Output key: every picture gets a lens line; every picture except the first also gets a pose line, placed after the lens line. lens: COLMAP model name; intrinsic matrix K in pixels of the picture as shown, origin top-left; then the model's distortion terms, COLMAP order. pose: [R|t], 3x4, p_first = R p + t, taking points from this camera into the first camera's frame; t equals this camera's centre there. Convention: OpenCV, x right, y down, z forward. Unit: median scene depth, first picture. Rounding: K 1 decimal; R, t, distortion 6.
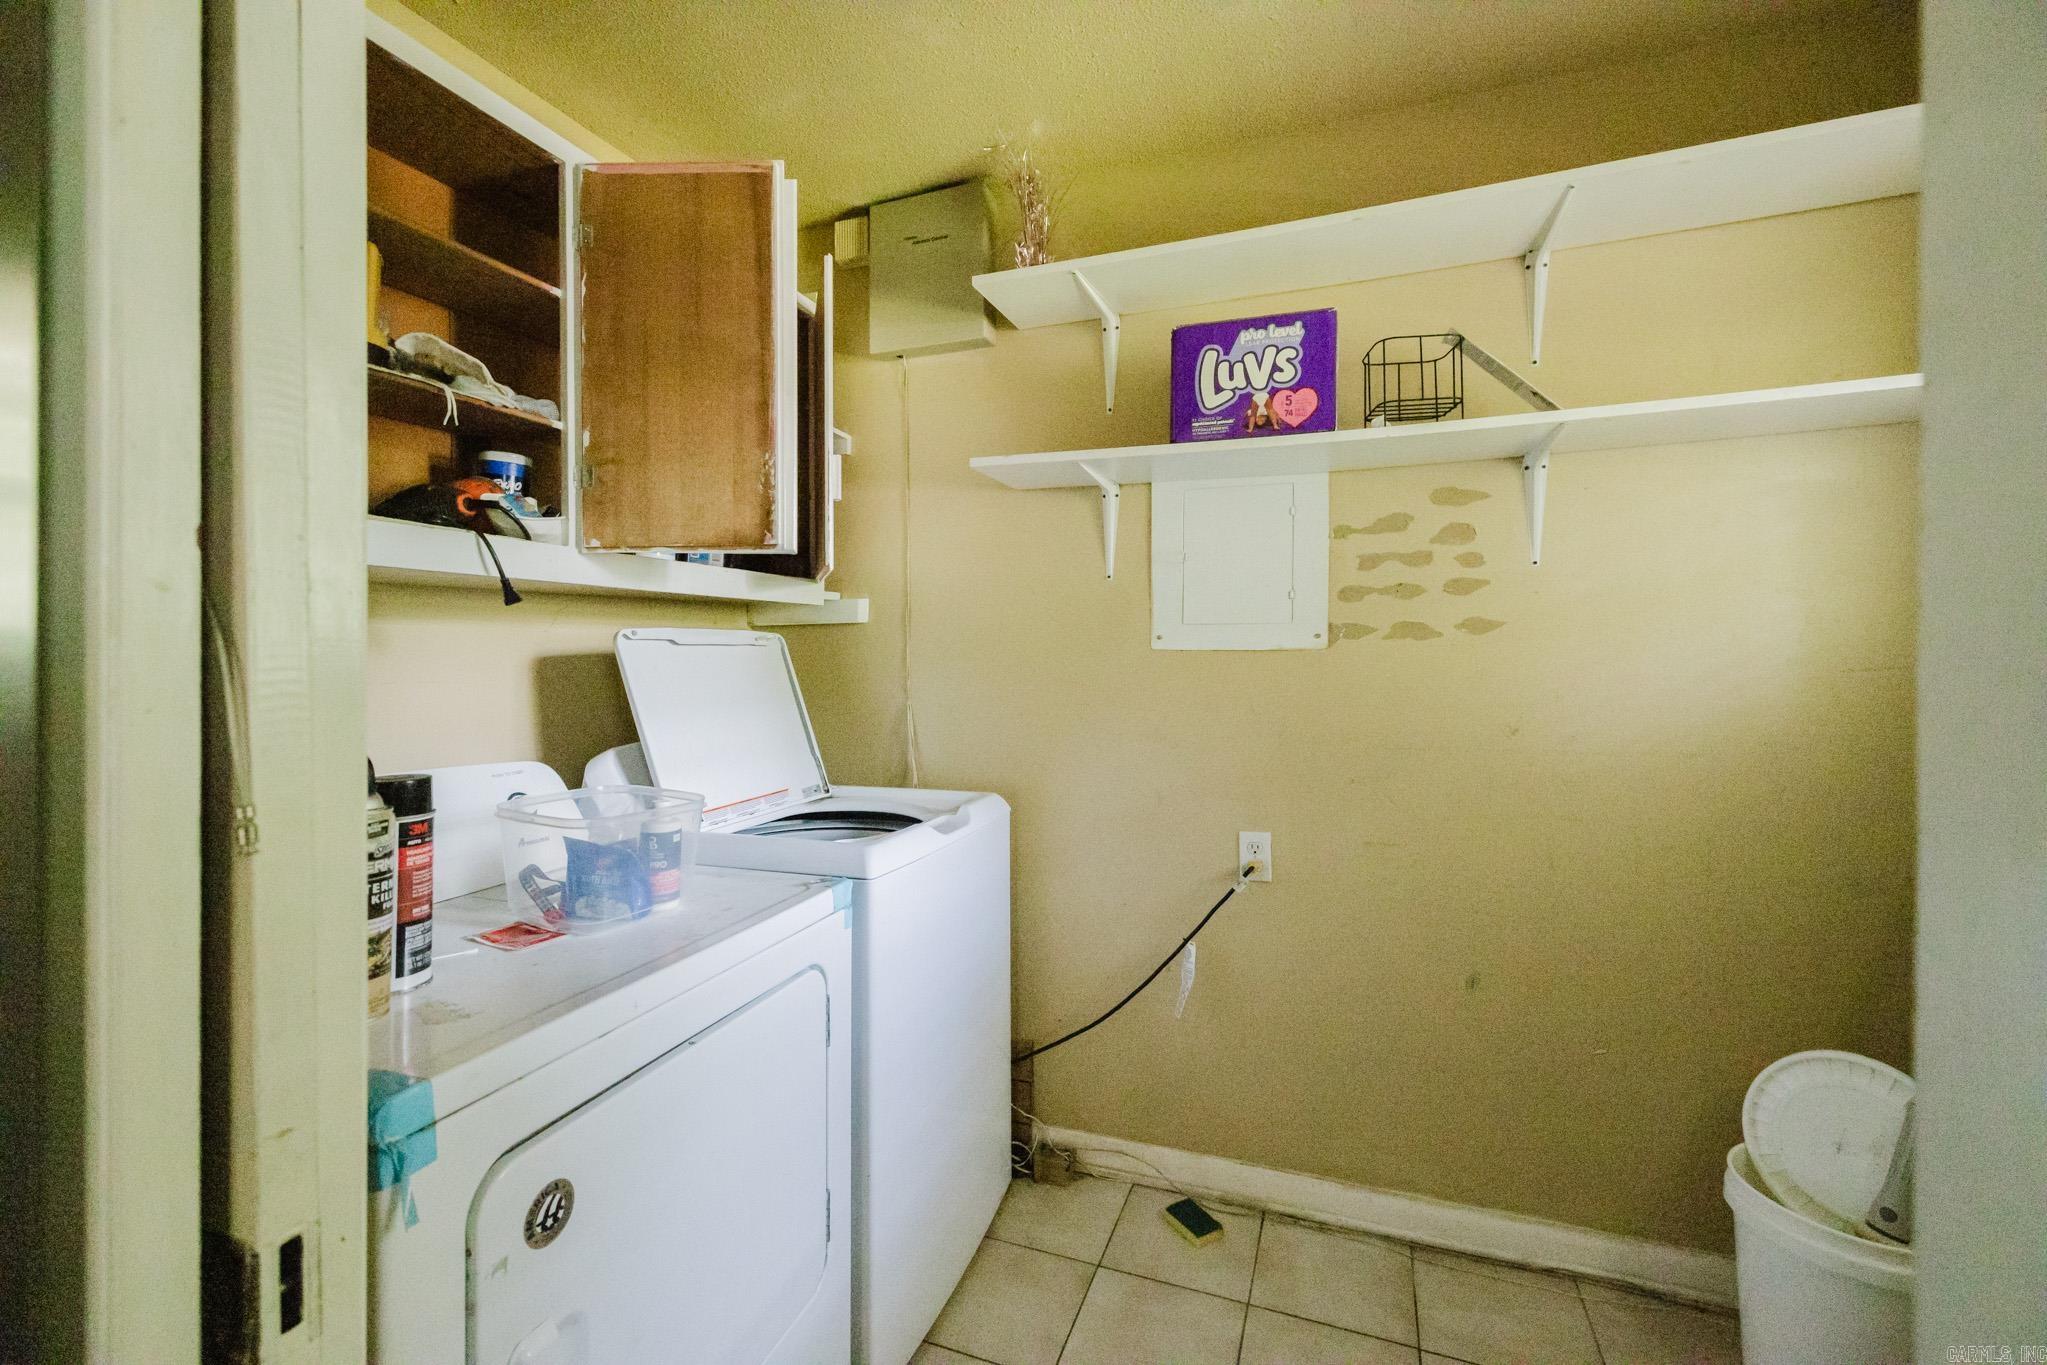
lens RADIAL K [[873.3, 0, 1019.3], [0, 873.3, 668.5], [0, 0, 1]] dist [0.005505, 0.000271]
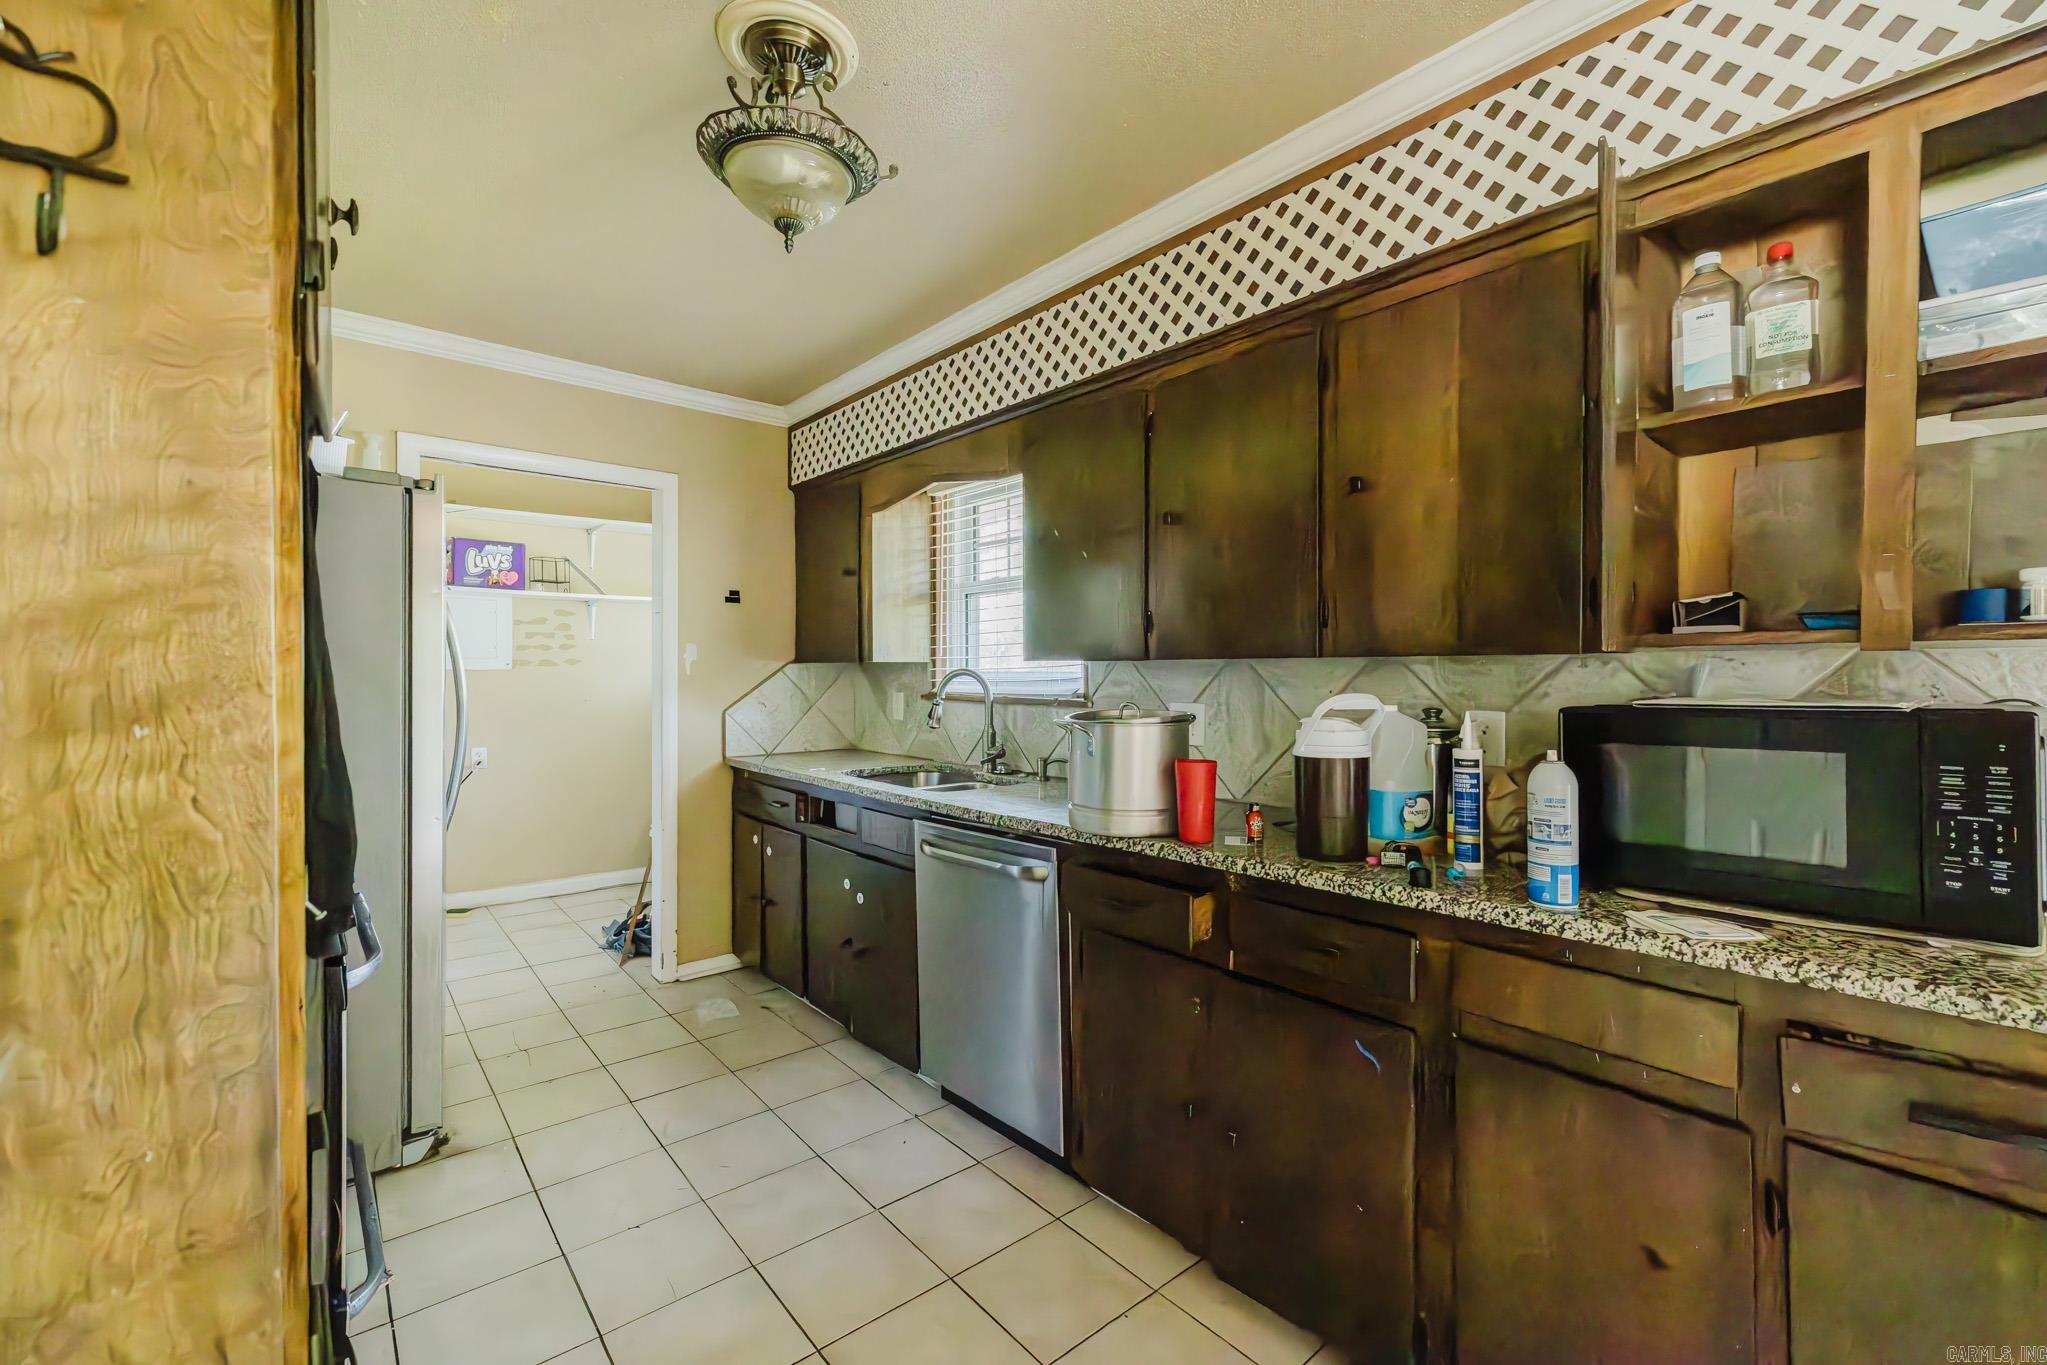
lens RADIAL K [[873.3, 0, 1025.4], [0, 873.3, 673.2], [0, 0, 1]] dist [0.005505, 0.000271]
pose [[0.490514, 0.004319, 0.871423, -1.137693], [-0.001935, 0.999991, -0.003867, -0.006364], [-0.871431, 0.000211, 0.490518, -1.537765]]
